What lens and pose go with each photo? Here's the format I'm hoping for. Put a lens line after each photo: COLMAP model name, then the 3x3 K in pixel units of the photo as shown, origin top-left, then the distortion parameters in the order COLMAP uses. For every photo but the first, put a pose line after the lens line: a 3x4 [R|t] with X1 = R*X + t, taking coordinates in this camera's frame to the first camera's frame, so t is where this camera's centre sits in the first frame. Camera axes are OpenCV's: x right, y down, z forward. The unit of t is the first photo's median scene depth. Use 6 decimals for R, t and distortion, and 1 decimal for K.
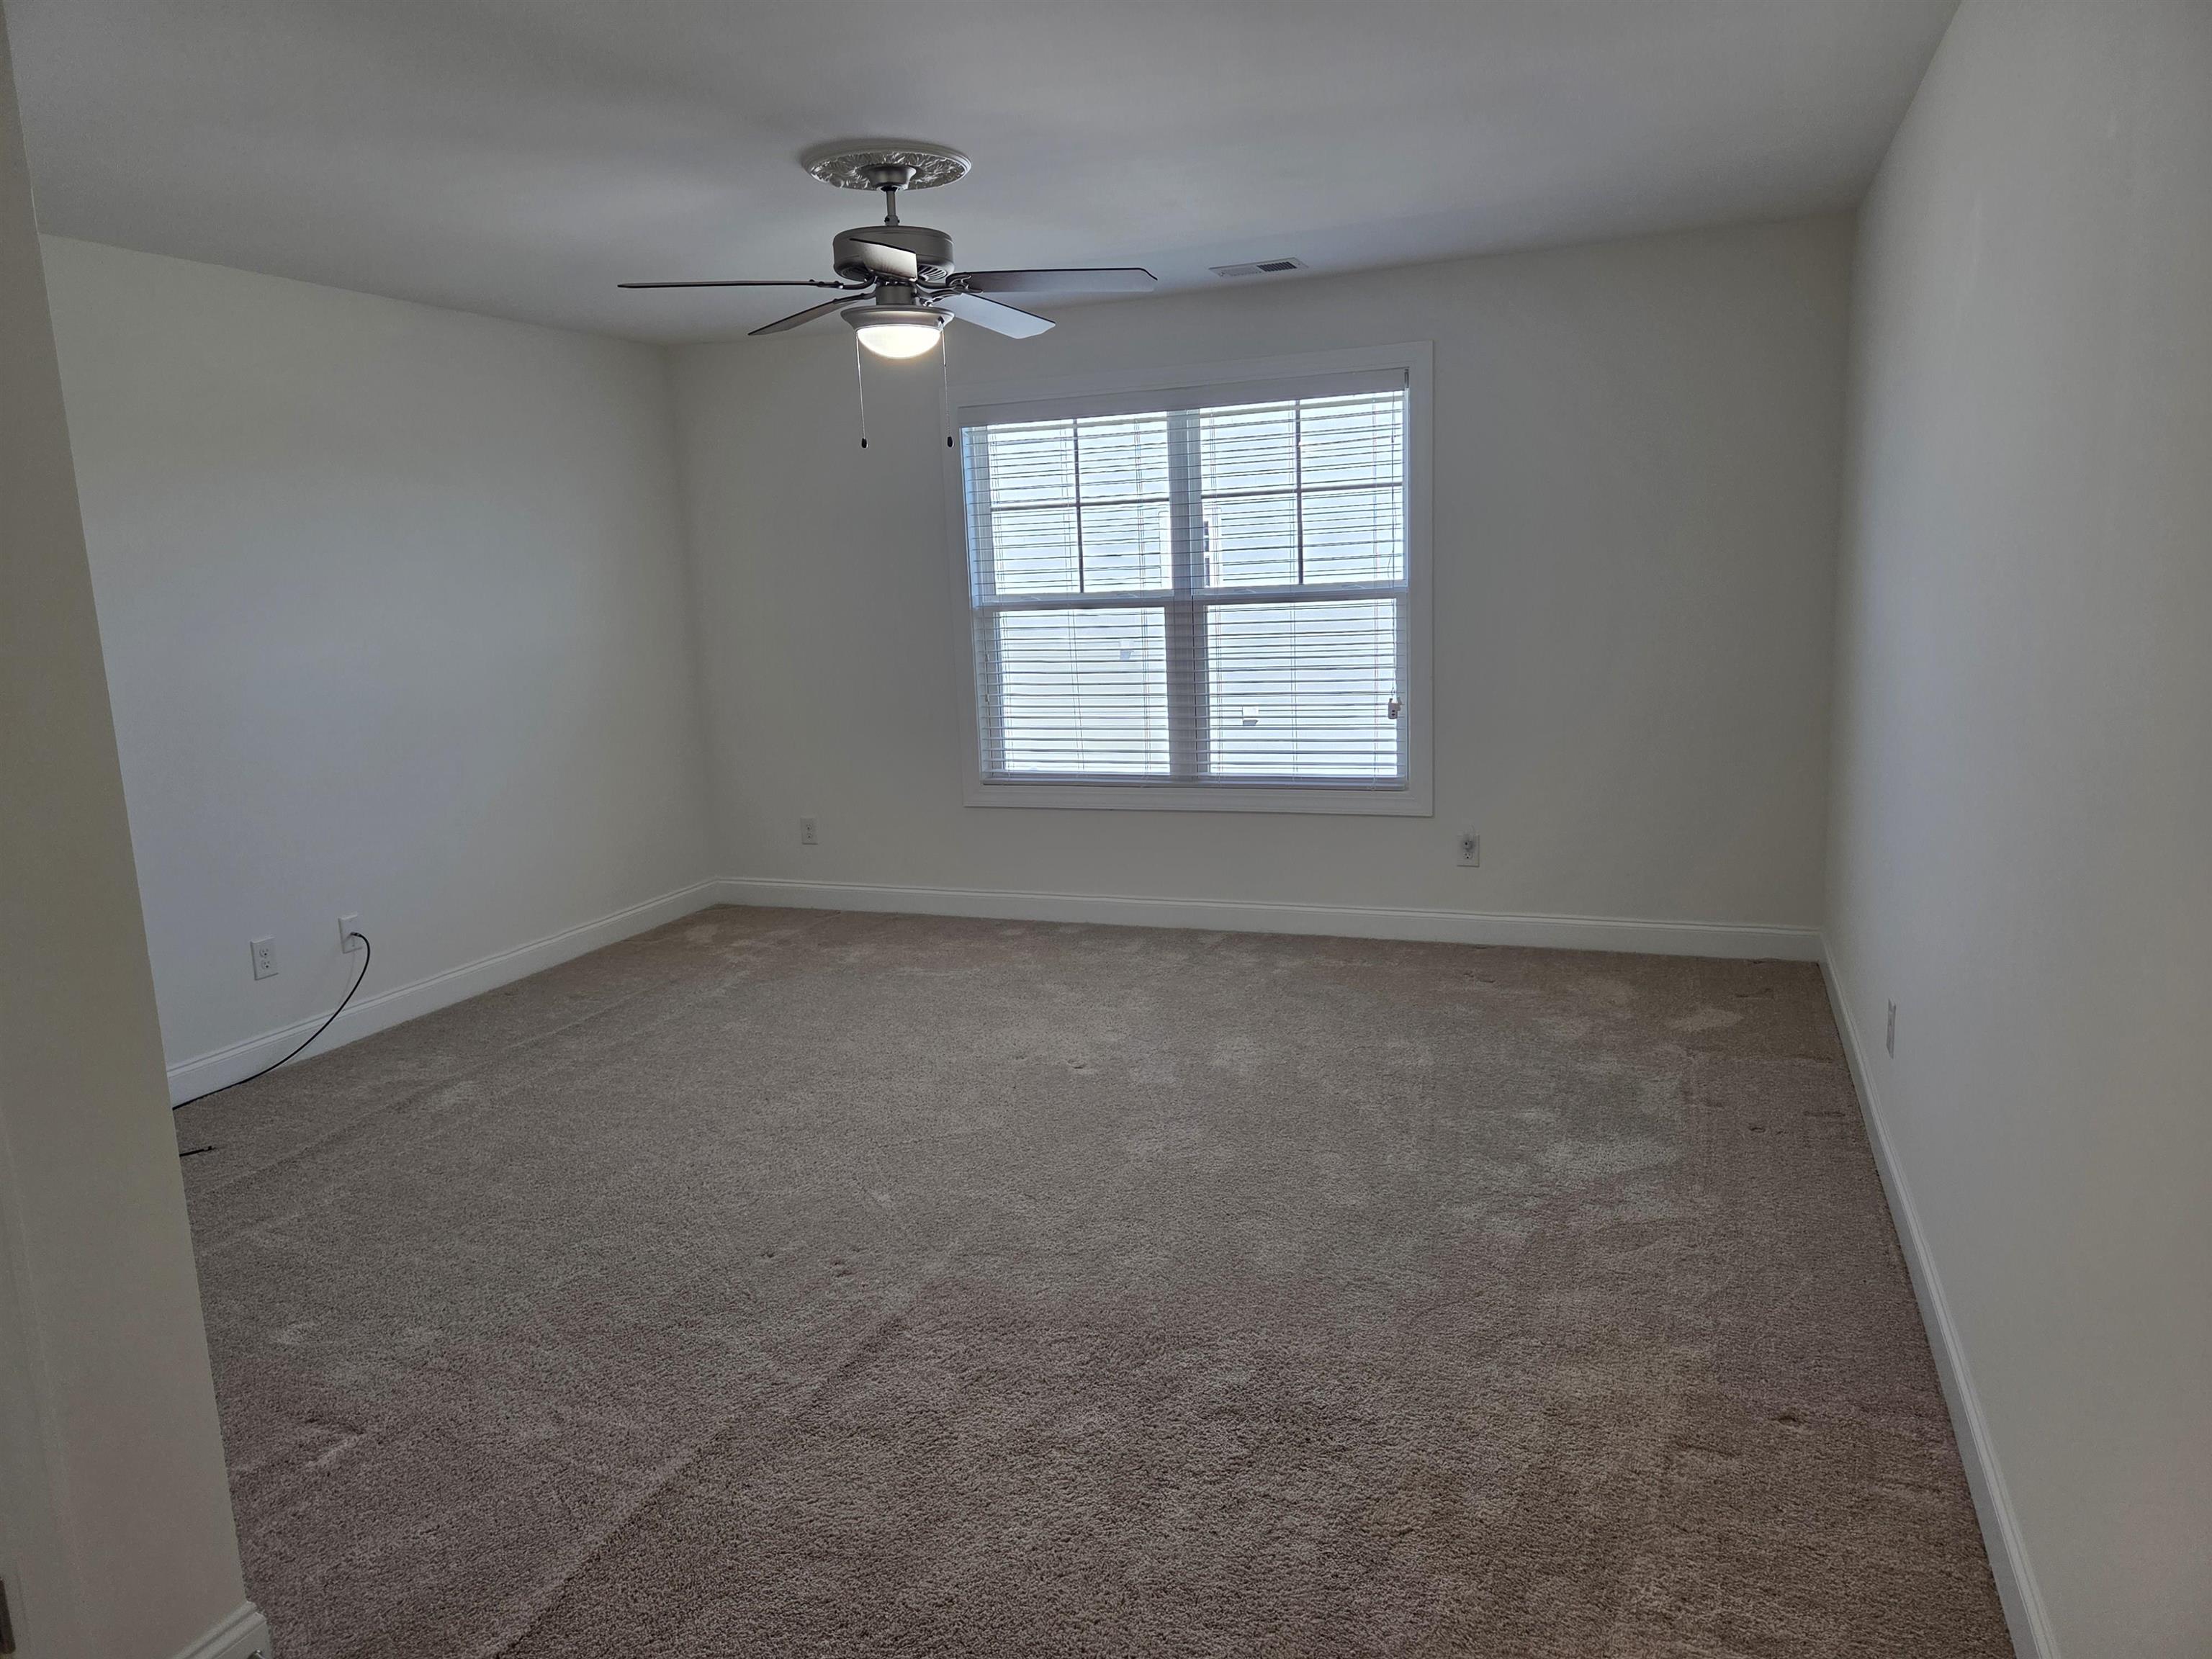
lens RADIAL K [[1512.1, 0, 1106.0], [0, 1512.1, 829.5], [0, 0, 1]] dist [-0.004386, -0.001363]
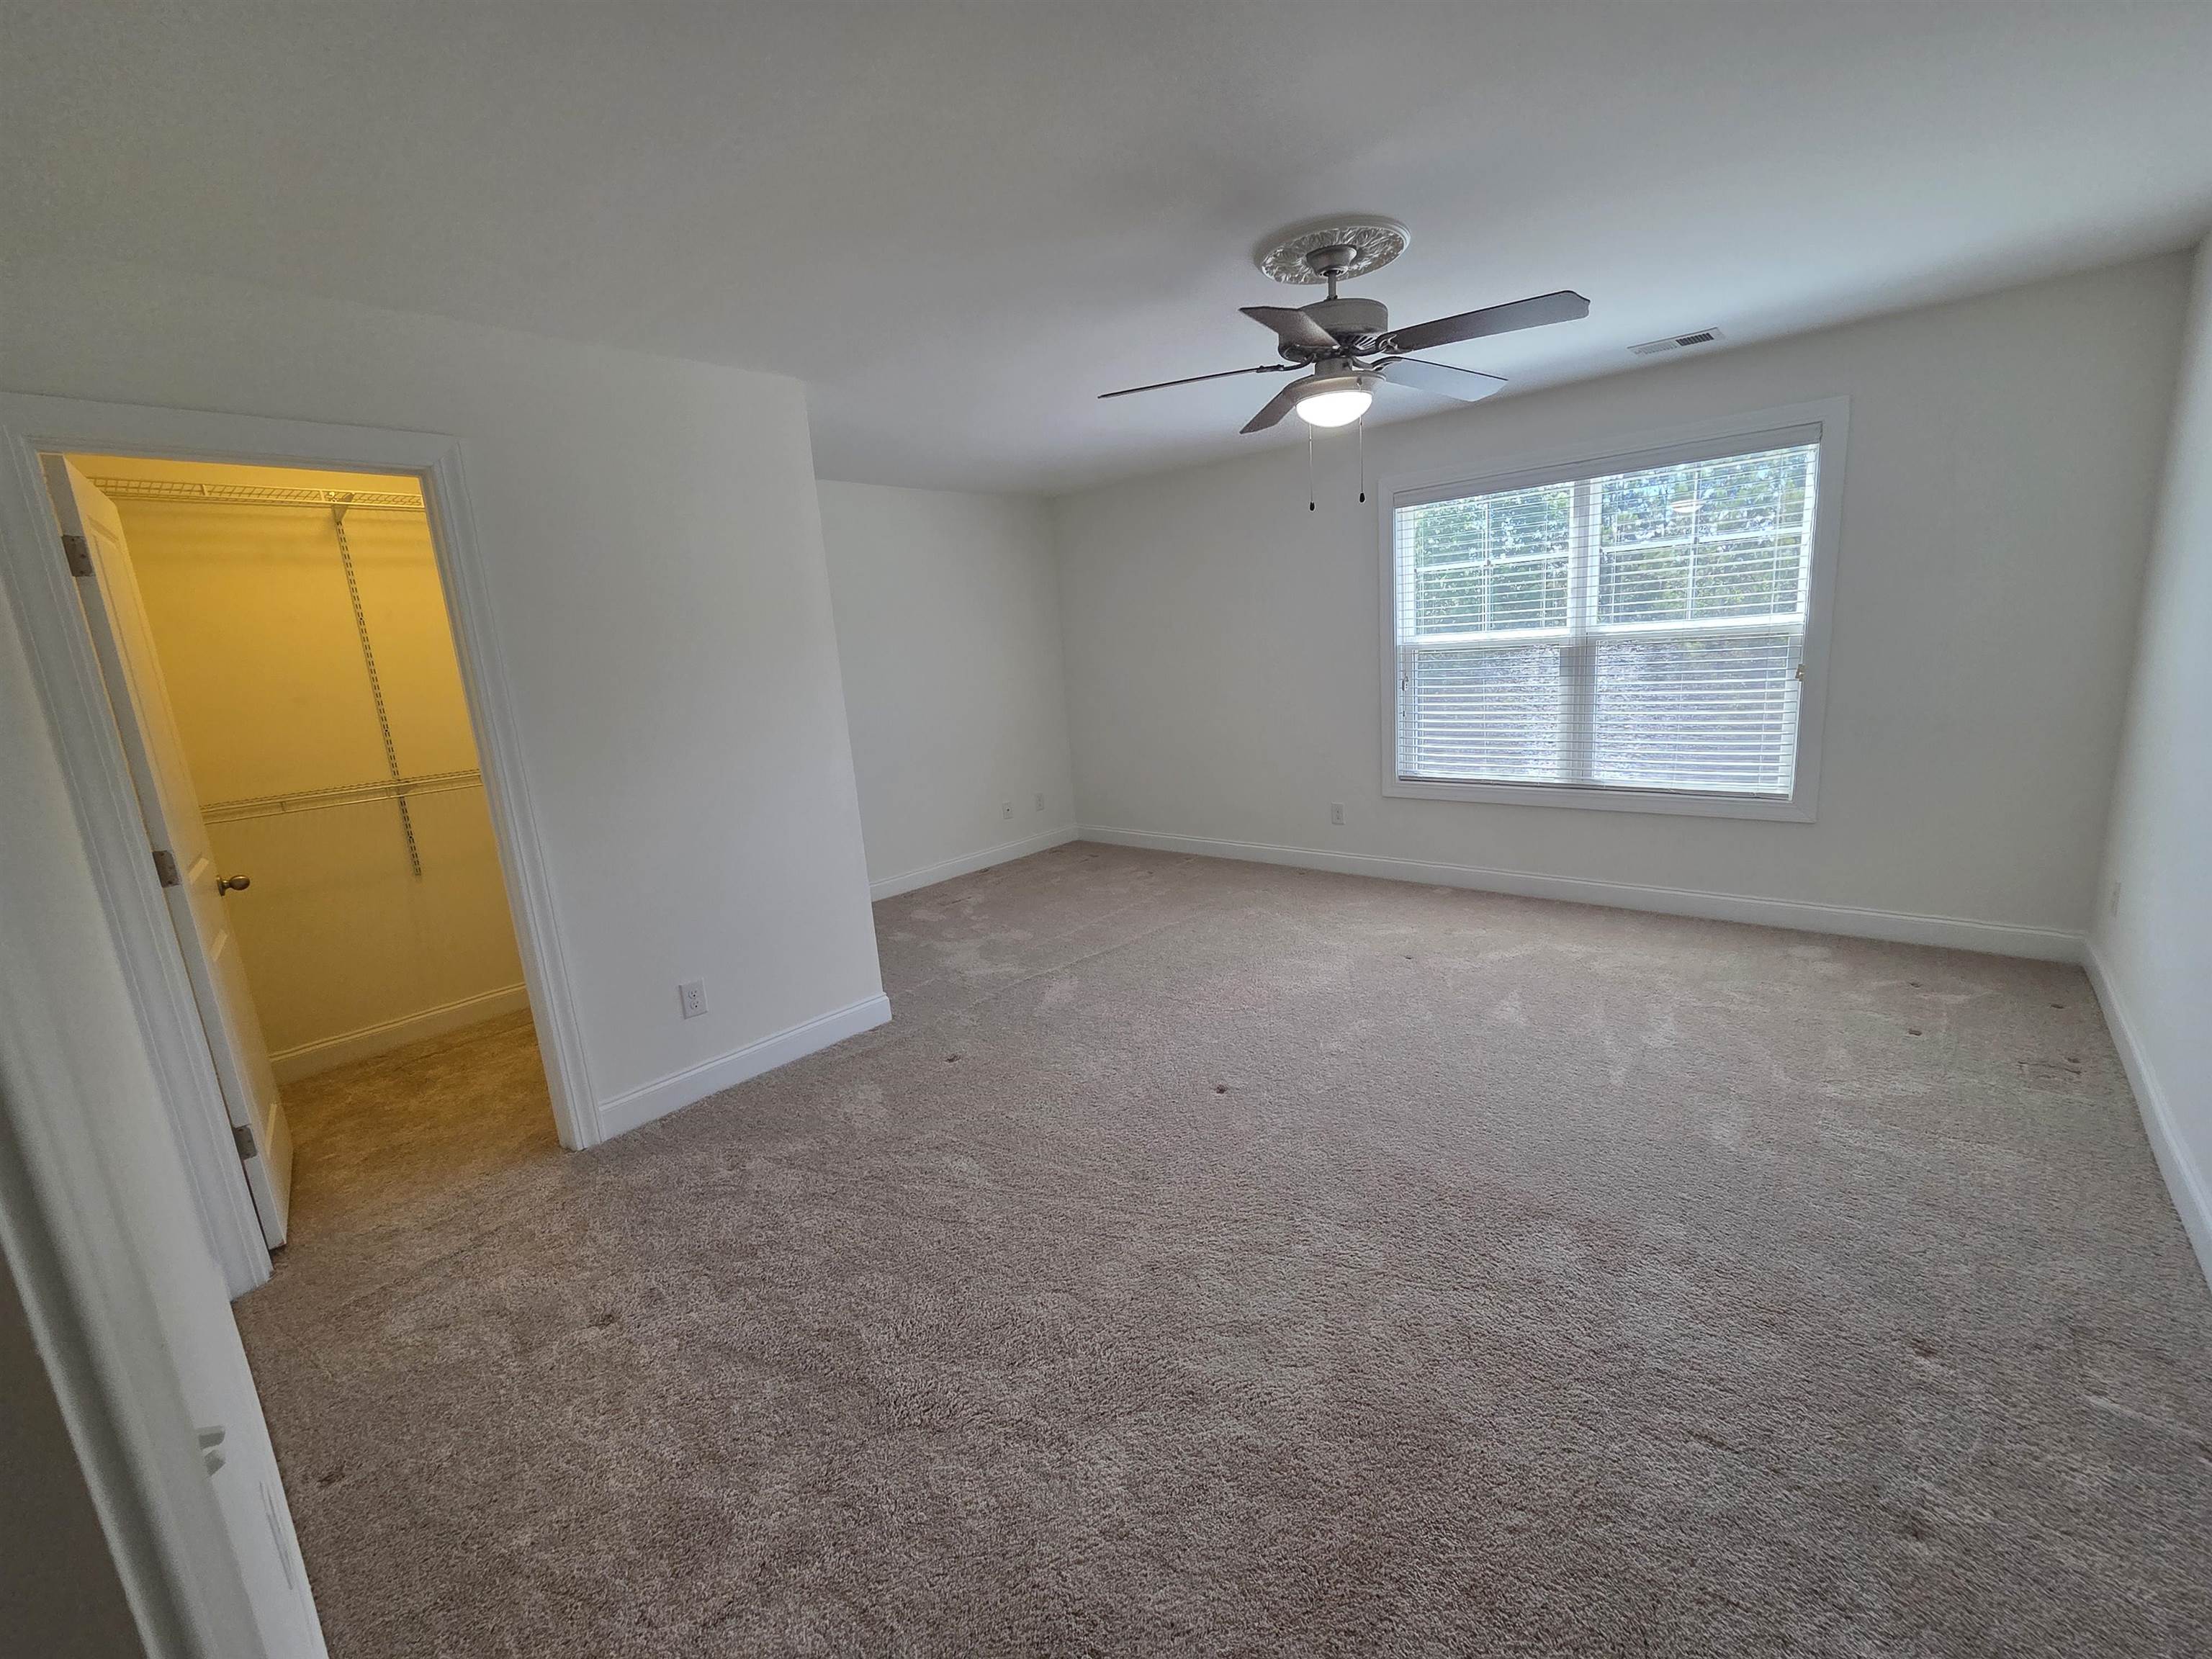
lens RADIAL K [[901.9, 0, 1106.0], [0, 901.9, 829.5], [0, 0, 1]] dist [-0.000464, -0.000082]
pose [[0.920326, 0.055157, -0.387244, -0.009033], [-0.035659, 0.997716, 0.057362, -0.026022], [0.389523, -0.038983, 0.920191, 0.166090]]
